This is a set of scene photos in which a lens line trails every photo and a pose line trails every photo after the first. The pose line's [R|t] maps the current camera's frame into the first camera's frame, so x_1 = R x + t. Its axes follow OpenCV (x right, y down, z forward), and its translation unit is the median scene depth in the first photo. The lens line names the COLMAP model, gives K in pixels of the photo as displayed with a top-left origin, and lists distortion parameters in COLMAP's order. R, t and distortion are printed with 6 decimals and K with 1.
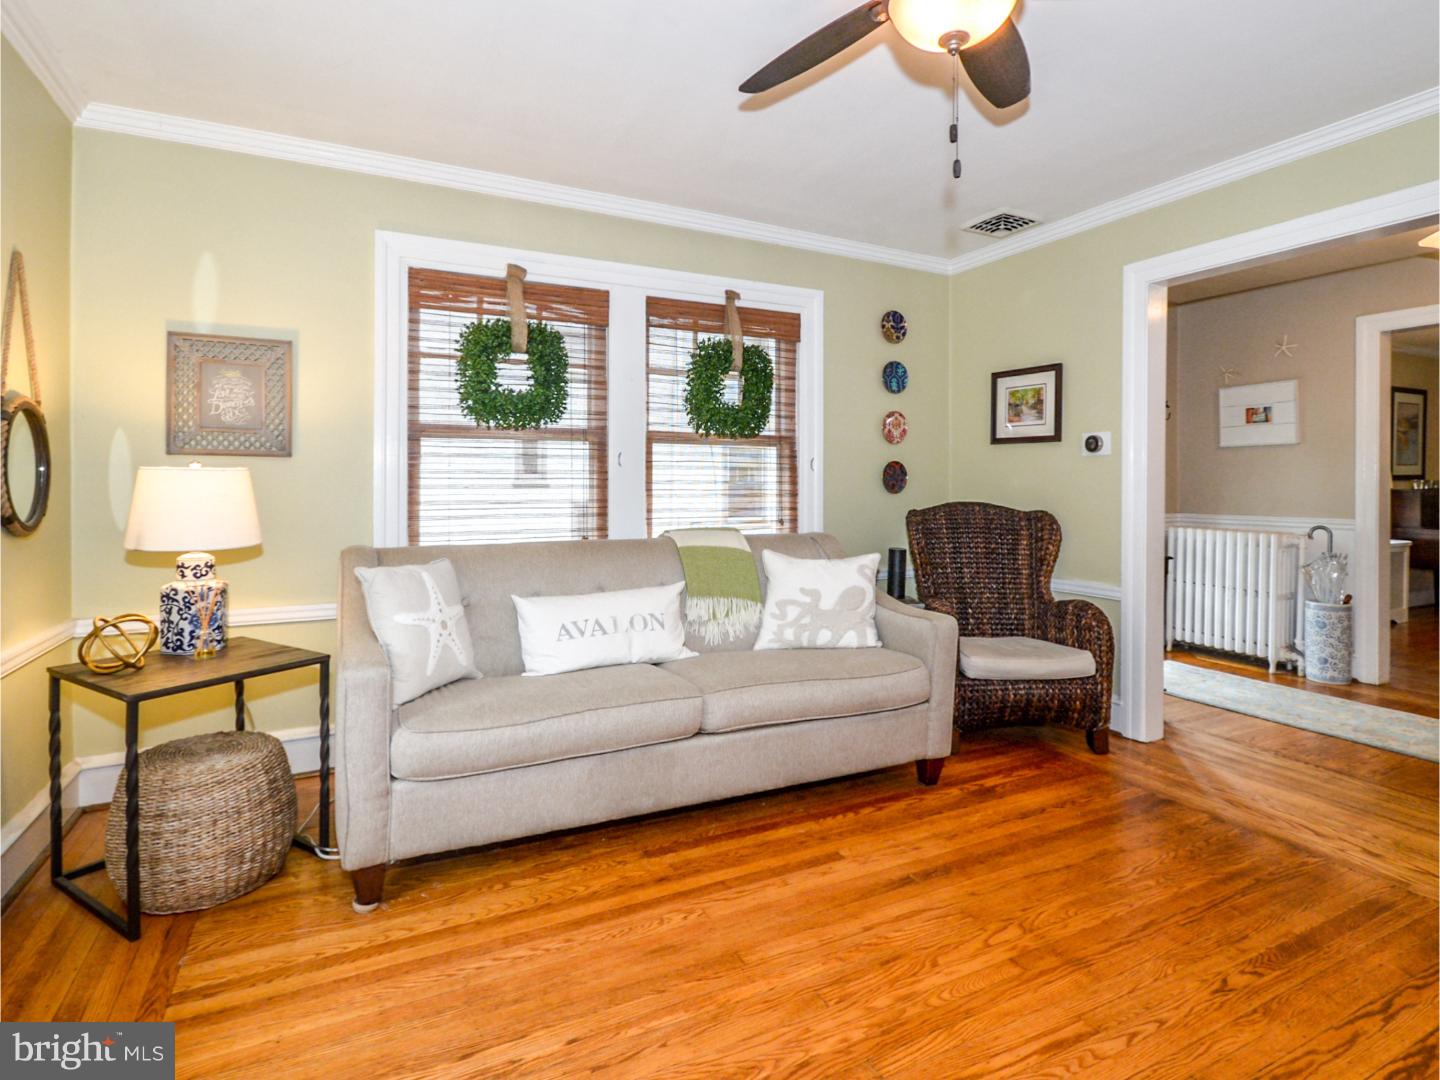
lens RADIAL K [[741.9, 0, 738.0], [0, 741.9, 479.8], [0, 0, 1]] dist [0.003120, -0.004781]
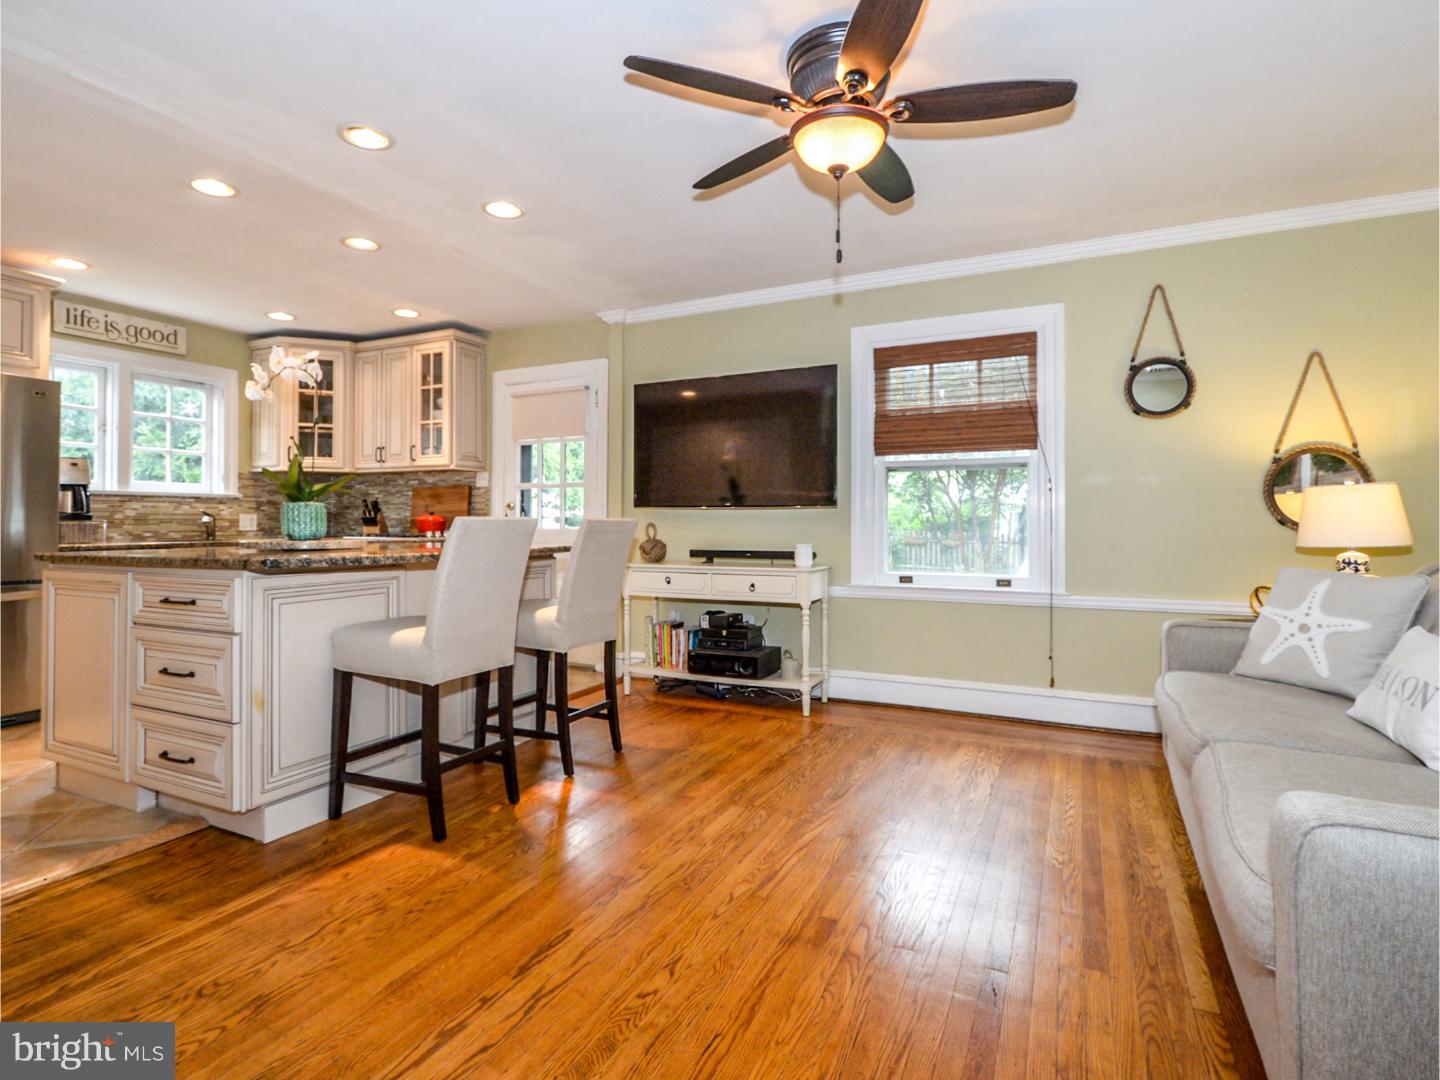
lens RADIAL K [[741.9, 0, 728.1], [0, 741.9, 521.0], [0, 0, 1]] dist [0.003120, -0.004781]
pose [[-0.796081, -0.007029, -0.605149, 1.028963], [-0.004002, 0.999972, -0.006350, 0.059965], [0.605176, -0.002634, -0.796087, 1.573722]]
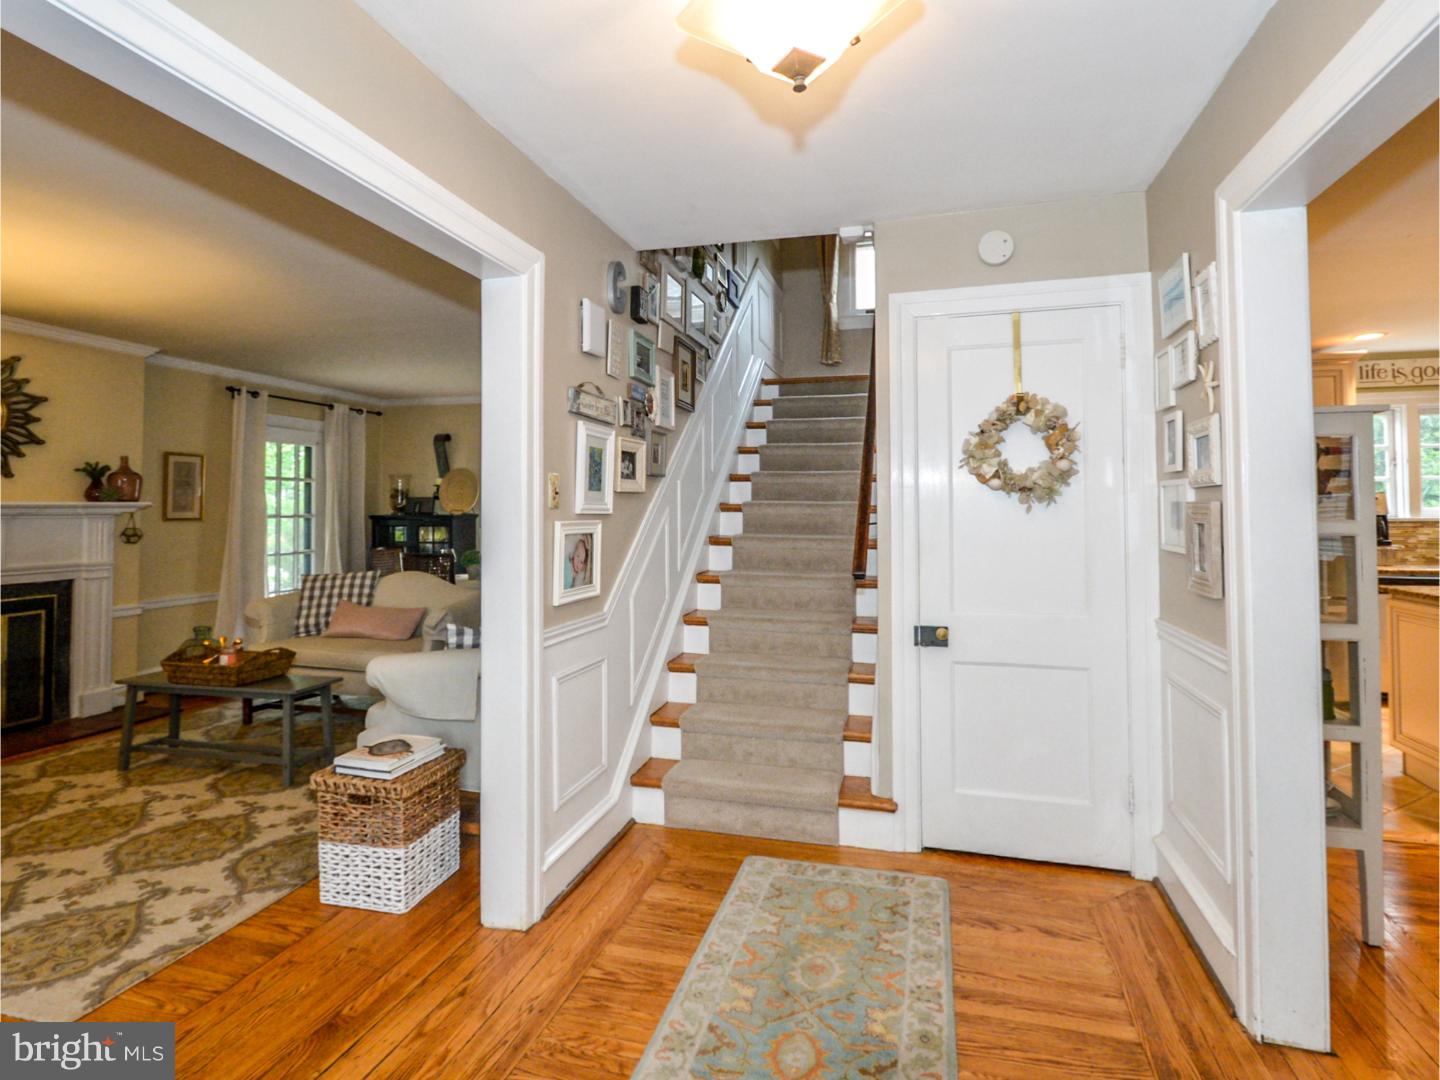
lens RADIAL K [[741.9, 0, 720.1], [0, 741.9, 491.4], [0, 0, 1]] dist [0.003120, -0.004781]
pose [[-0.738036, 0.024616, 0.674312, 1.182977], [0.001889, 0.999406, -0.034417, -0.053848], [-0.674759, -0.024127, -0.737644, 2.121653]]
